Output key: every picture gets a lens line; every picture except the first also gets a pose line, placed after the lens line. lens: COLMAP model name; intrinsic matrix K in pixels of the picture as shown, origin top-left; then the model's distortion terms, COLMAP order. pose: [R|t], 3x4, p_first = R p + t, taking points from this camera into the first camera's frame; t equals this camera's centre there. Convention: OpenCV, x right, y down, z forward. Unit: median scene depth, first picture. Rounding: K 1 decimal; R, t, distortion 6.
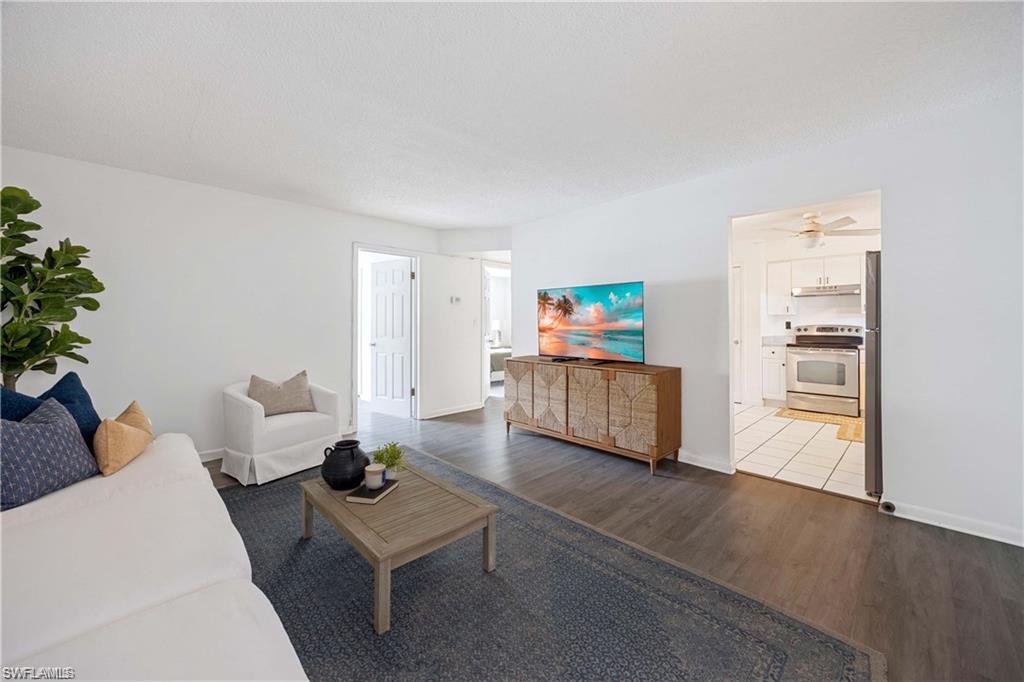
lens RADIAL K [[392.3, 0, 519.9], [0, 392.3, 324.3], [0, 0, 1]] dist [0.001037, 0.000054]
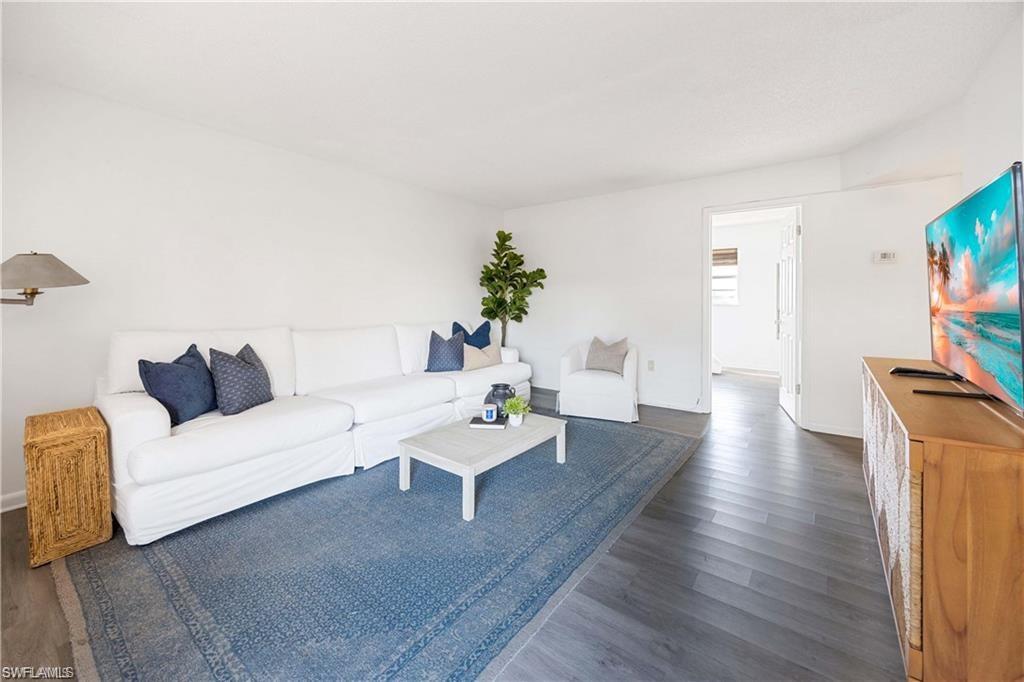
lens RADIAL K [[392.3, 0, 519.9], [0, 392.3, 324.3], [0, 0, 1]] dist [0.001037, 0.000054]
pose [[0.131019, 0.070105, -0.988898, 0.511436], [0.000902, 0.997488, 0.070833, -0.003356], [0.991379, -0.010172, 0.130626, 0.507242]]
